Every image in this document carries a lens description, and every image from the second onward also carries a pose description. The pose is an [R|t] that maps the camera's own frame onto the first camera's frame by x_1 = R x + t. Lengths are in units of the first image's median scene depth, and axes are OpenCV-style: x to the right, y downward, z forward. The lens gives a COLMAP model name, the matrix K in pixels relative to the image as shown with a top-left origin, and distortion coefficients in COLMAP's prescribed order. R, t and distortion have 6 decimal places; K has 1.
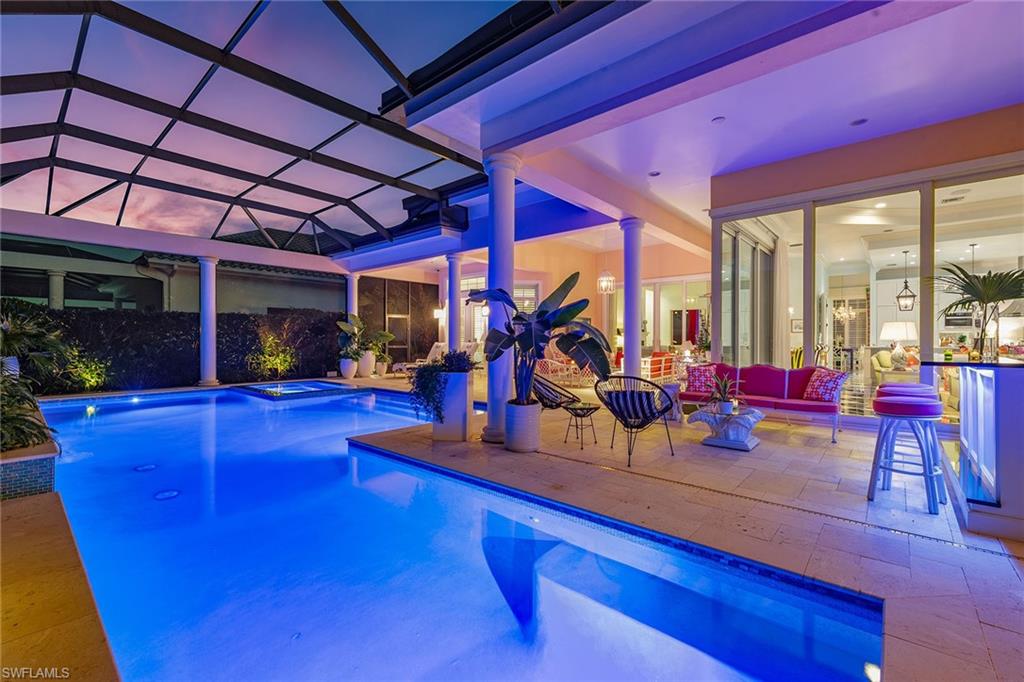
lens RADIAL K [[437.4, 0, 508.7], [0, 437.4, 340.4], [0, 0, 1]] dist [0.014201, -0.000372]
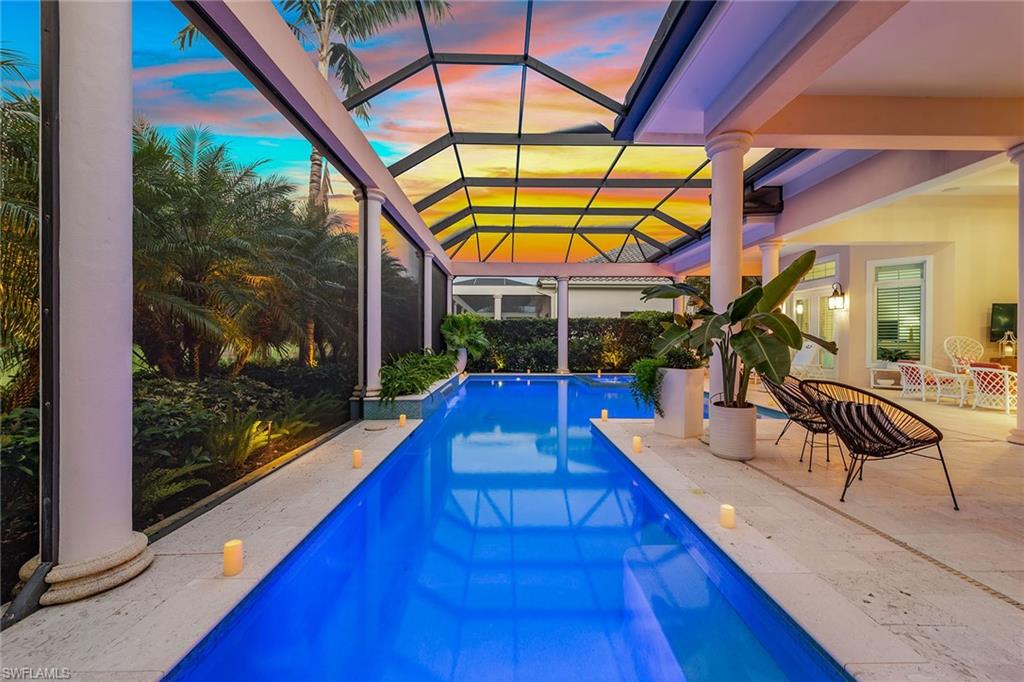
lens RADIAL K [[421.9, 0, 511.8], [0, 421.9, 341.4], [0, 0, 1]] dist [0.014493, -0.000248]
pose [[0.677859, 0.004282, -0.735180, 0.170550], [-0.002920, 0.999991, 0.003132, 0.004481], [0.735186, 0.000023, 0.677865, 0.032914]]
